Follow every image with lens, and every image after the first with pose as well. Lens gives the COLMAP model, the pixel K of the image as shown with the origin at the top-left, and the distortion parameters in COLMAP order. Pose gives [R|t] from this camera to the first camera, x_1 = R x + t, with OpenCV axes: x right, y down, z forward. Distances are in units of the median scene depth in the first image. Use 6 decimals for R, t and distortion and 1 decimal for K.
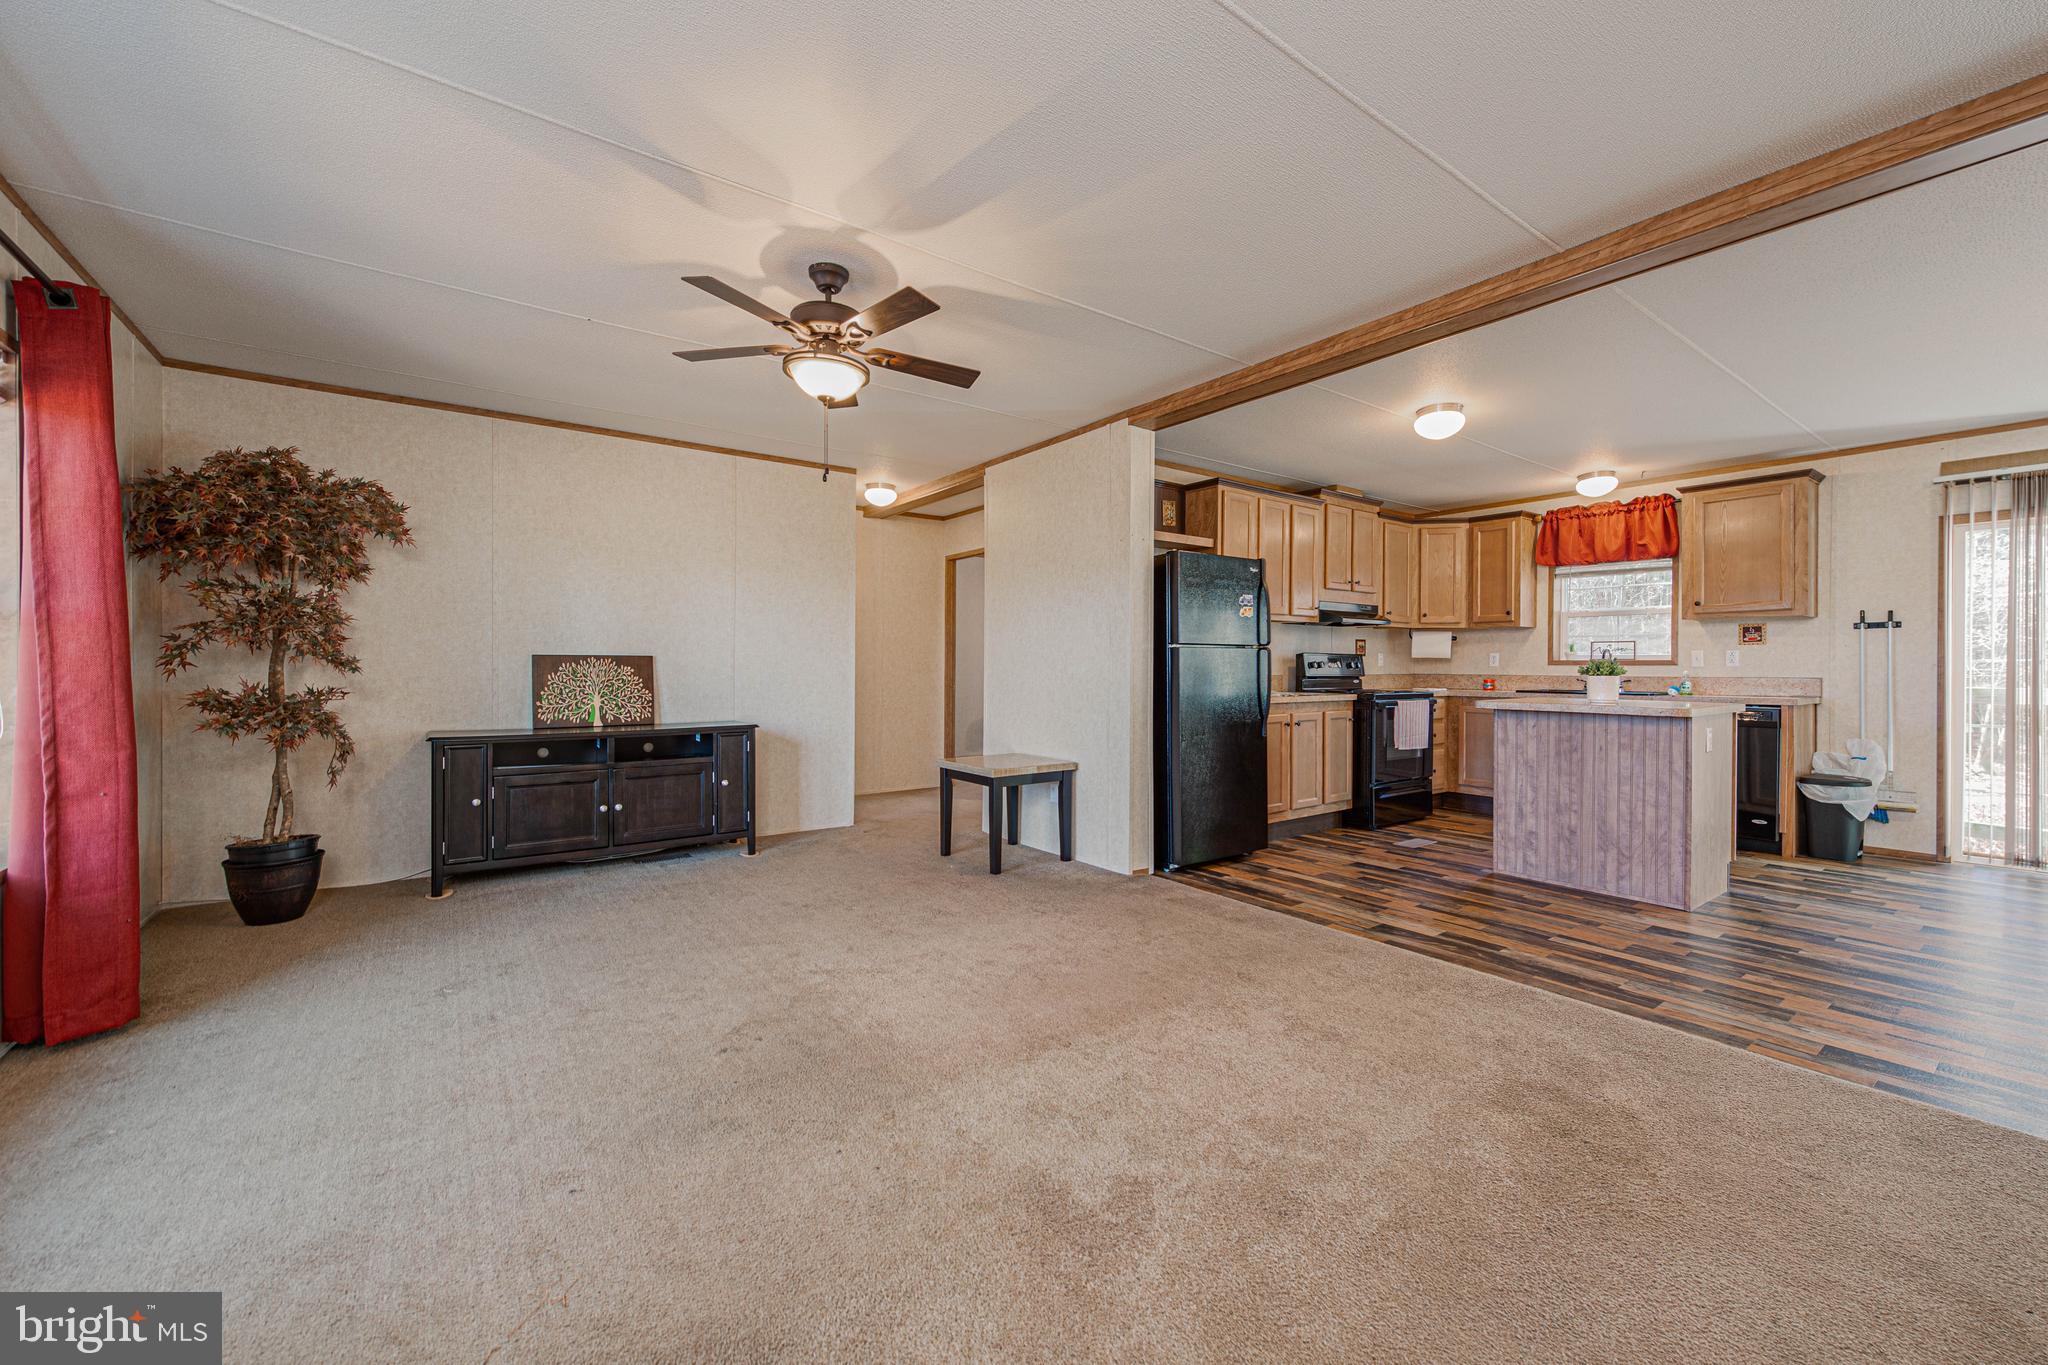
lens RADIAL K [[811.8, 0, 1035.6], [0, 811.8, 673.9], [0, 0, 1]] dist [0.000448, -0.000249]
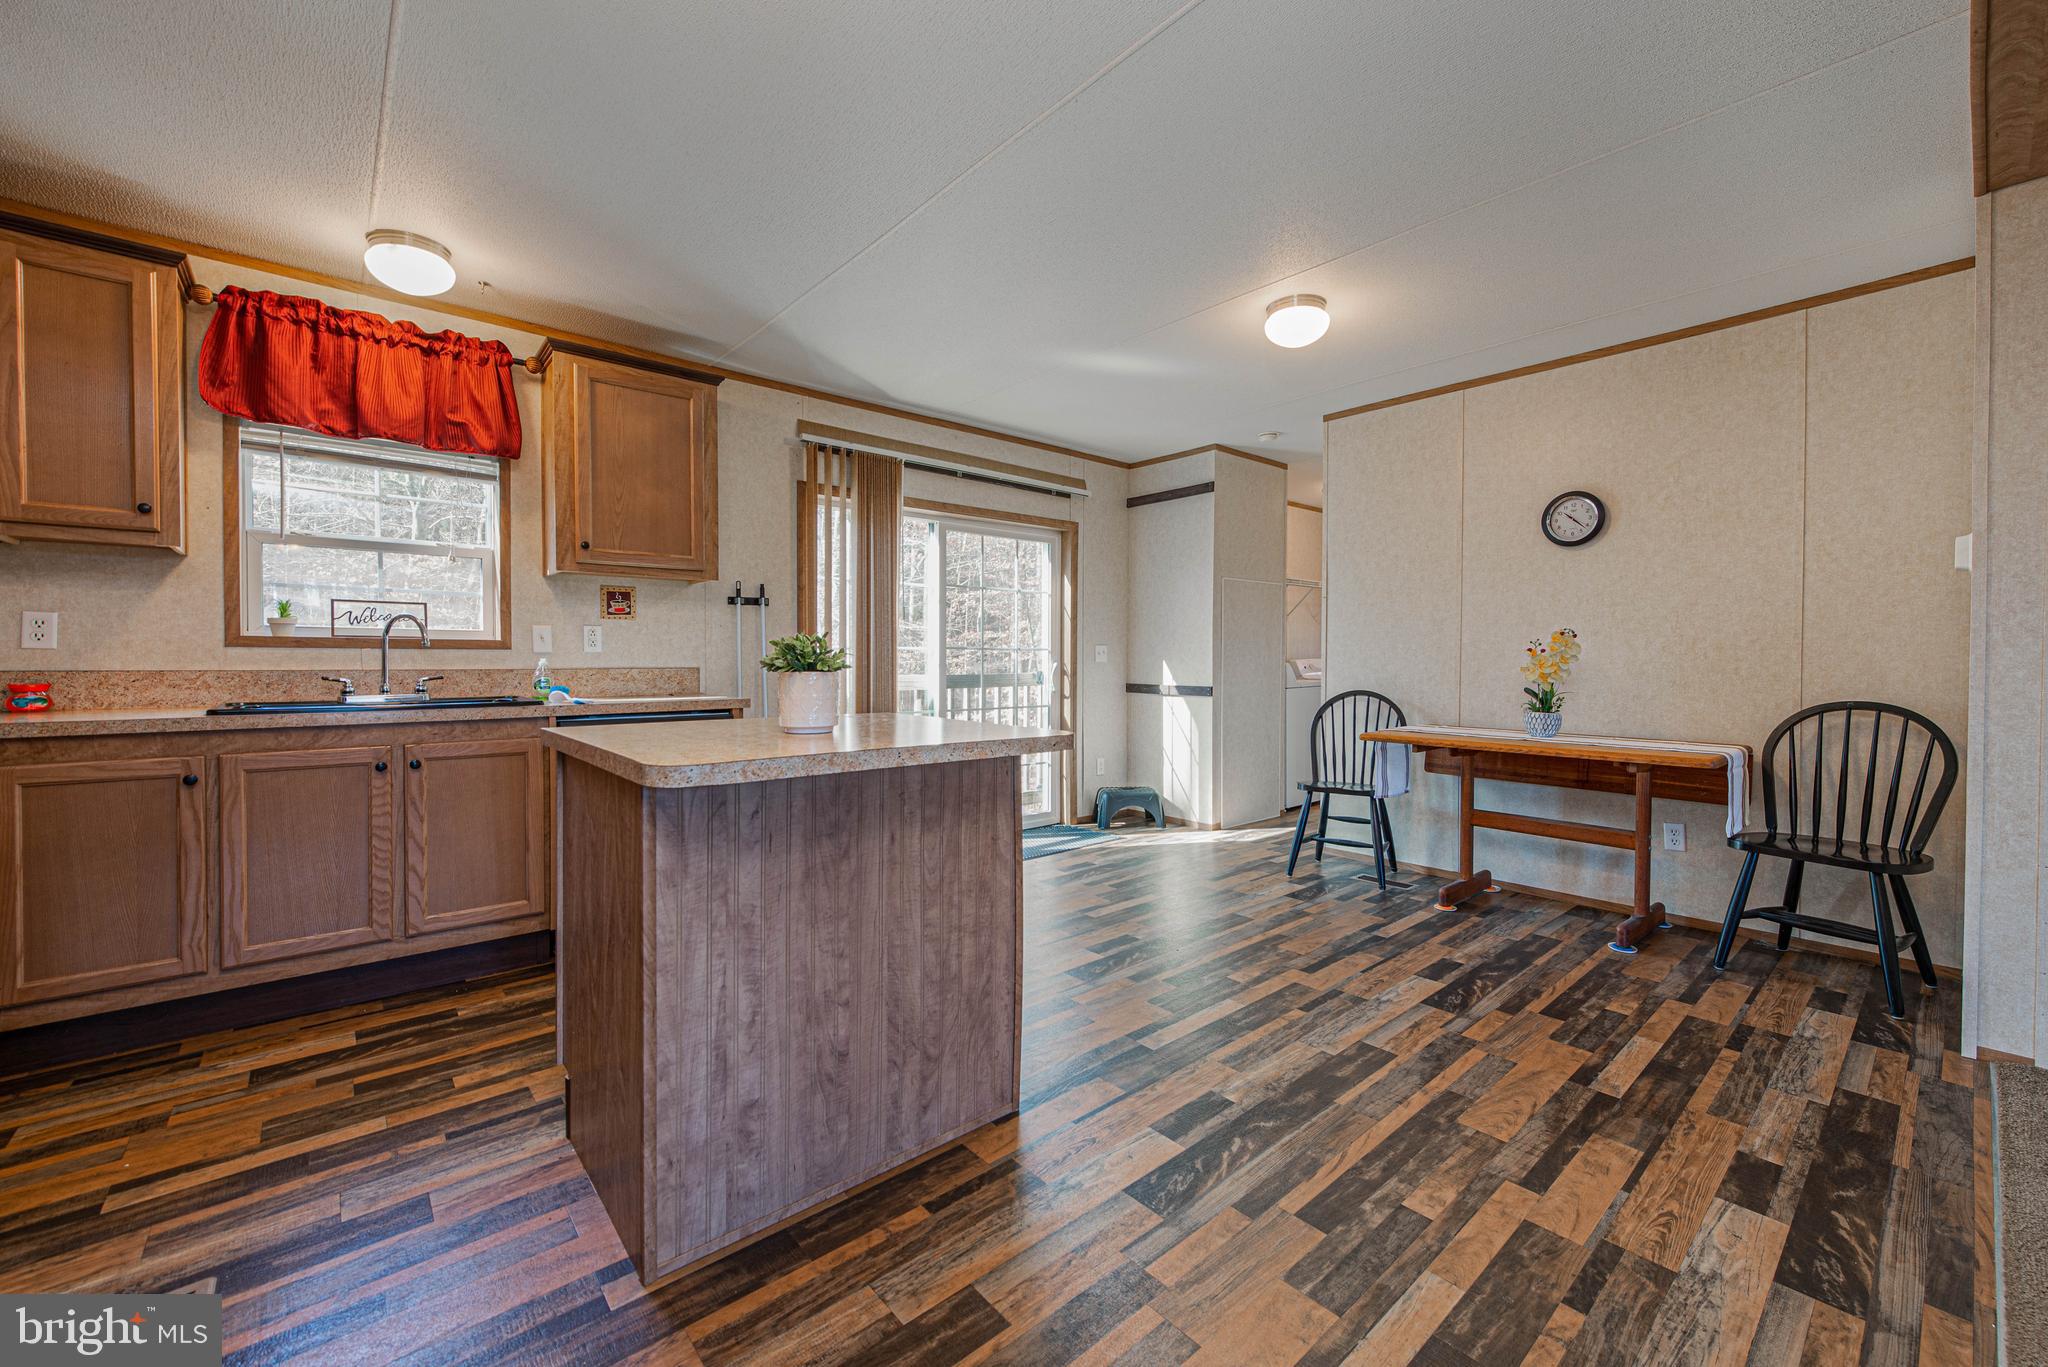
lens RADIAL K [[817.9, 0, 1040.4], [0, 817.9, 654.7], [0, 0, 1]] dist [0.017606, -0.000574]
pose [[-0.088513, -0.000696, 0.996075, 0.204515], [0.006023, 0.999981, 0.001234, -0.006265], [-0.996057, 0.006109, -0.088507, 0.796912]]
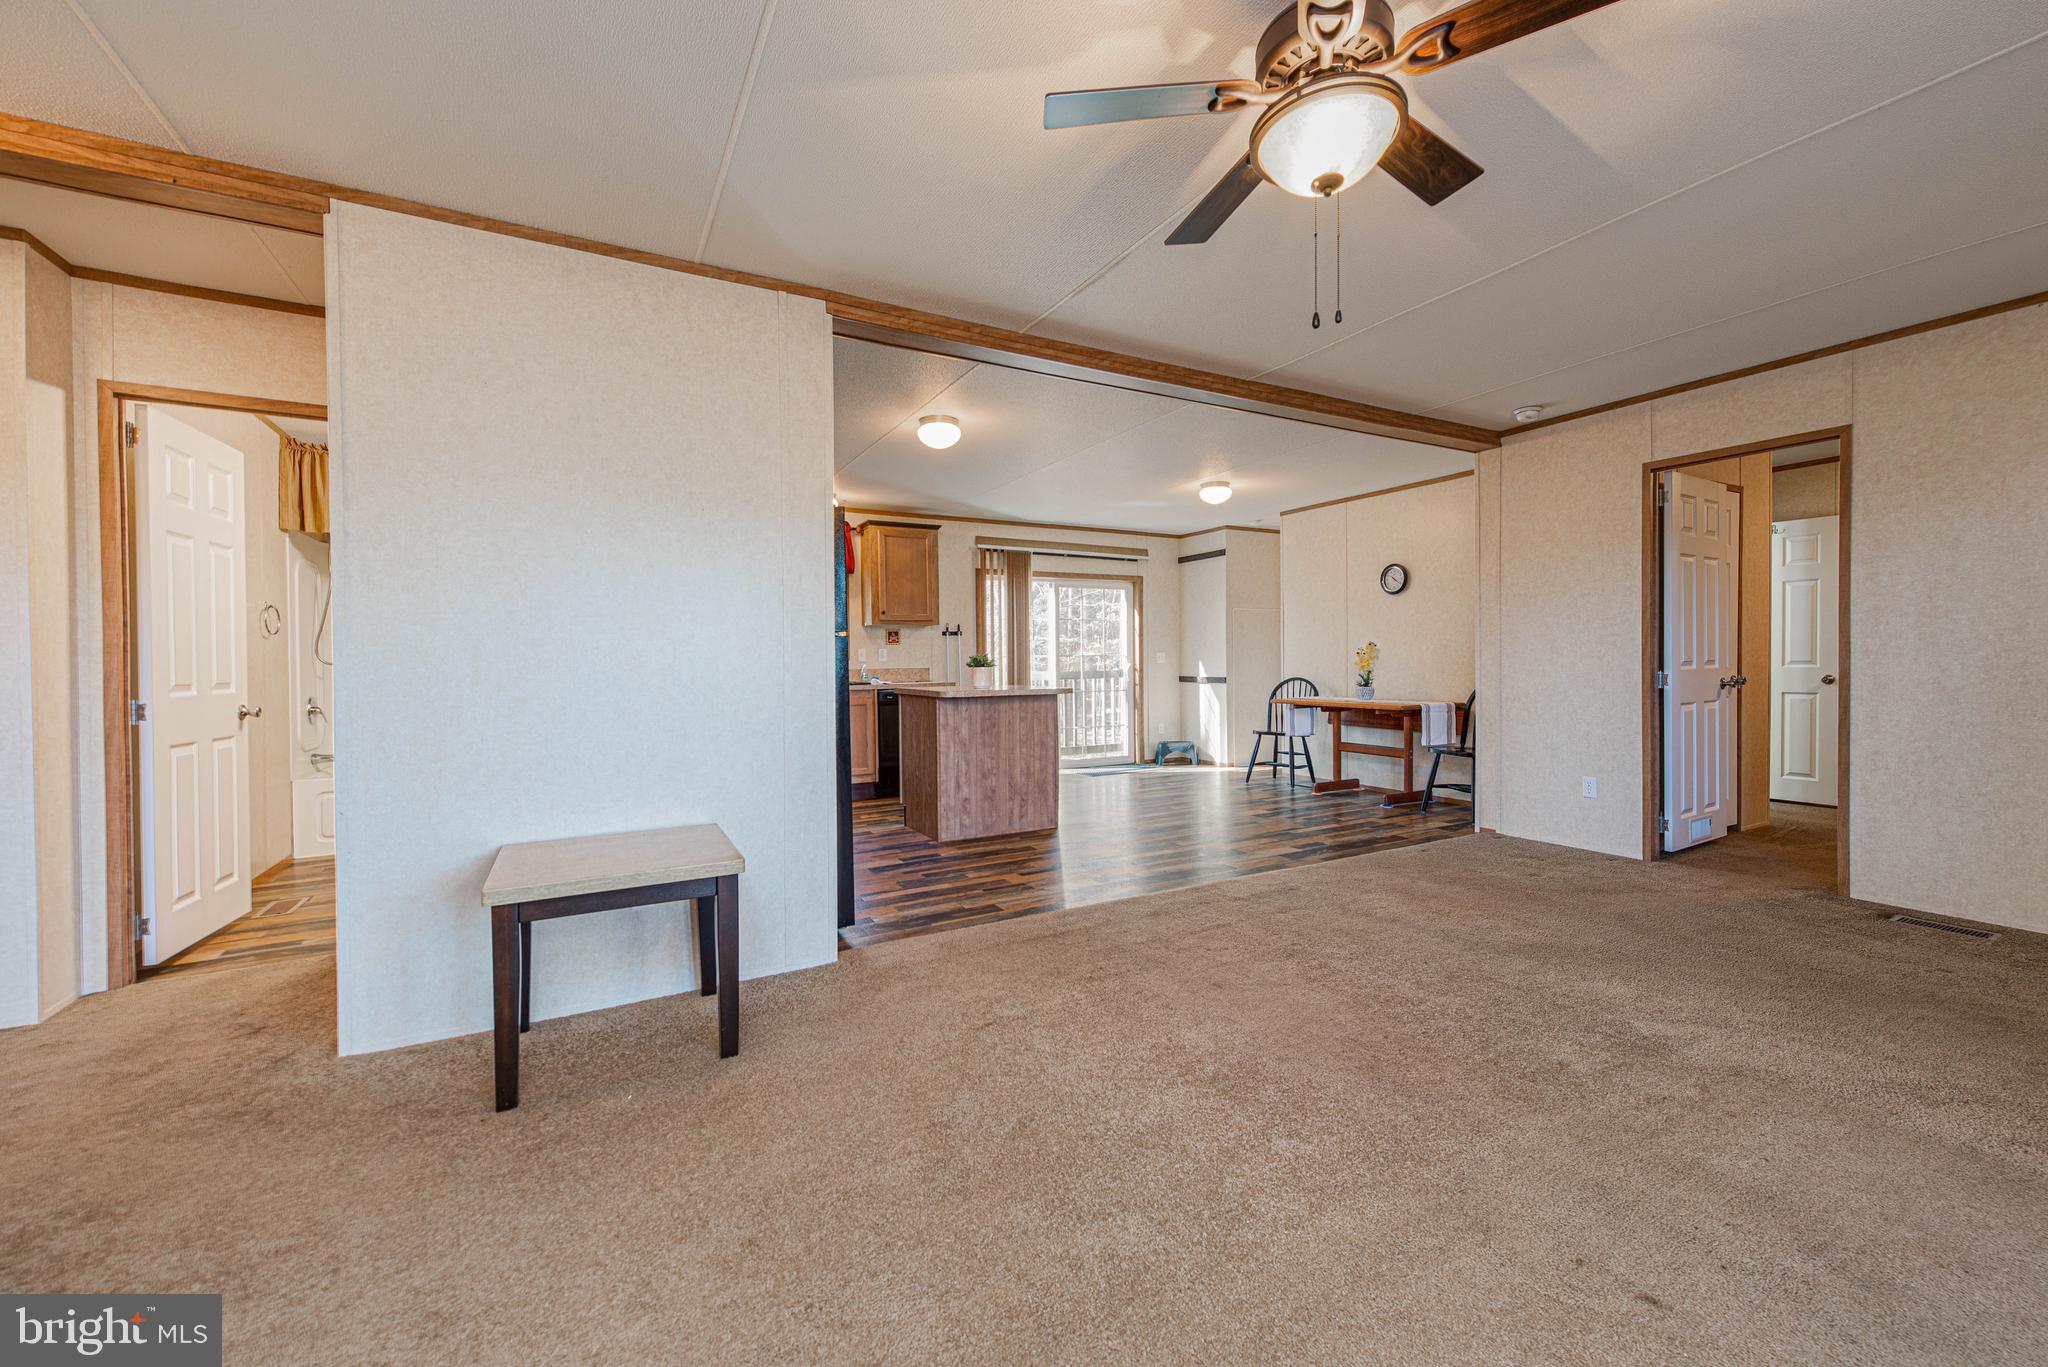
lens RADIAL K [[809.4, 0, 1044.9], [0, 809.4, 678.2], [0, 0, 1]] dist [0.004085, 0.000253]
pose [[0.114178, -0.026136, 0.993116, -0.491438], [0.020002, 0.999512, 0.024005, -0.008072], [-0.993259, 0.017123, 0.114645, 0.658321]]
